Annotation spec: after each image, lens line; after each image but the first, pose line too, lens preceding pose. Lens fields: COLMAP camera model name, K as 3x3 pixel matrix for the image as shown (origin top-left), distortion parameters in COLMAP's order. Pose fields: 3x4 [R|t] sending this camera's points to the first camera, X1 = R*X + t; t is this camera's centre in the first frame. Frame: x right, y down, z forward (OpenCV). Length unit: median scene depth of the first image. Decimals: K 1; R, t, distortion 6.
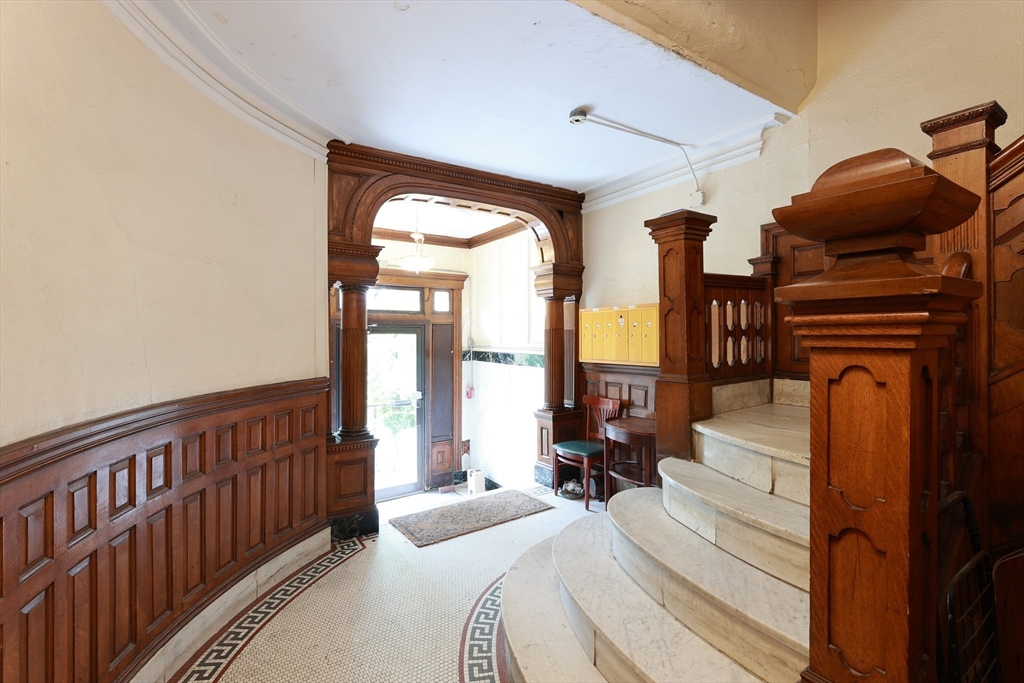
lens RADIAL K [[454.6, 0, 510.2], [0, 454.6, 337.7], [0, 0, 1]] dist [-0.001117, 0.000250]
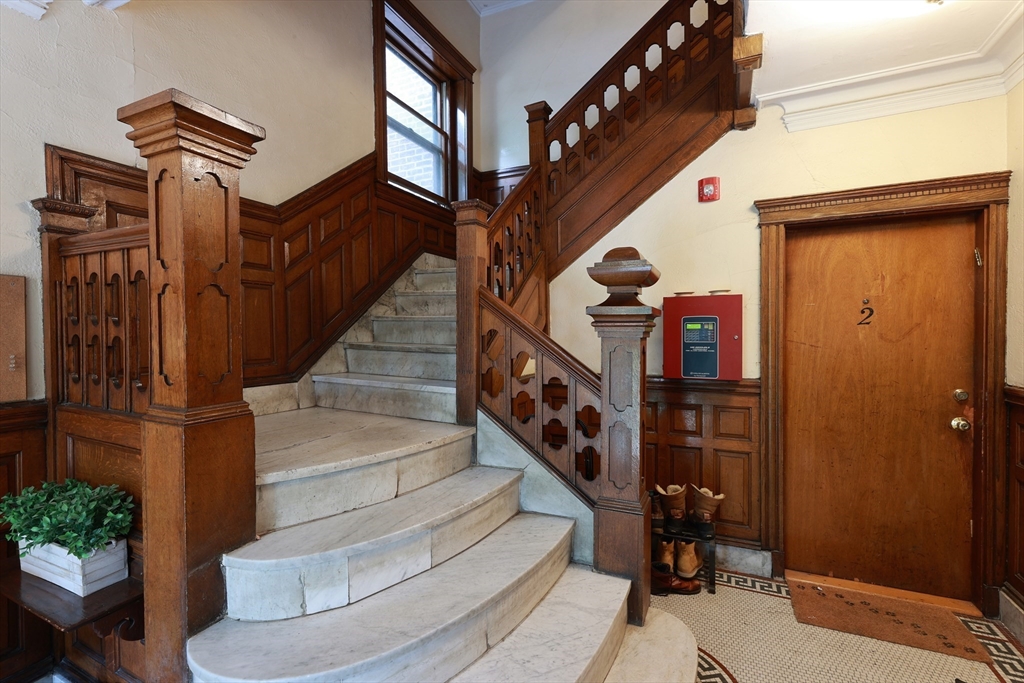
lens RADIAL K [[454.6, 0, 513.1], [0, 454.6, 339.8], [0, 0, 1]] dist [-0.001117, 0.000250]
pose [[-0.517272, 0.000786, 0.855821, -0.385131], [0.009802, 0.999939, 0.005006, 0.006297], [-0.855765, 0.010978, -0.517248, 1.290574]]
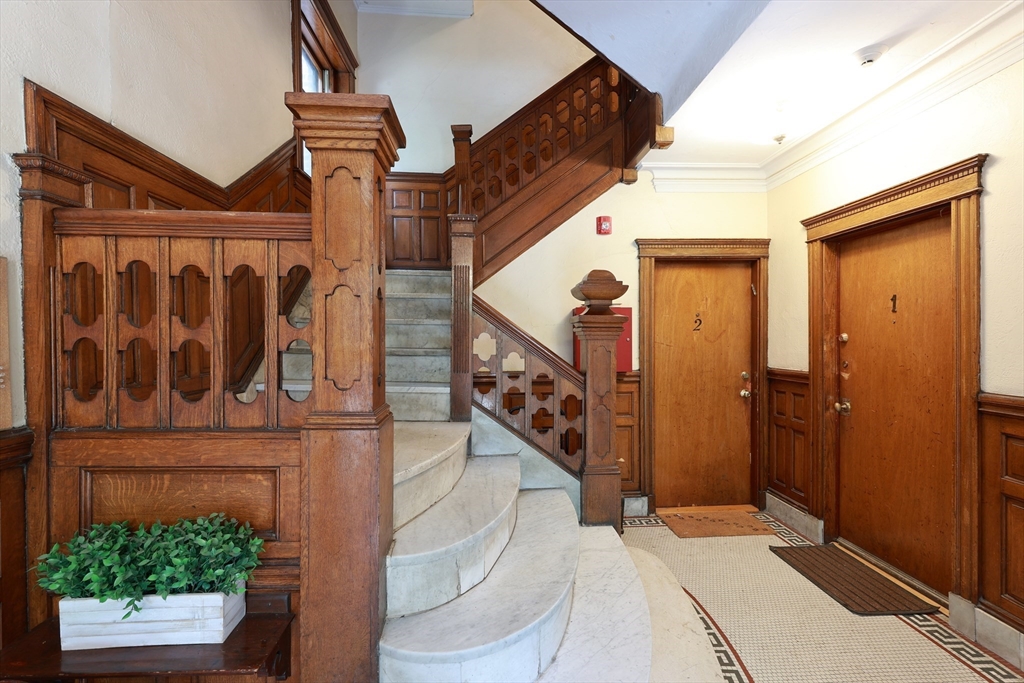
lens RADIAL K [[454.6, 0, 508.6], [0, 454.6, 339.7], [0, 0, 1]] dist [-0.001117, 0.000250]
pose [[-0.860614, 0.009291, 0.509173, -0.106127], [0.012850, 0.999911, 0.003474, 0.001564], [-0.509096, 0.009532, -0.860657, 1.774521]]
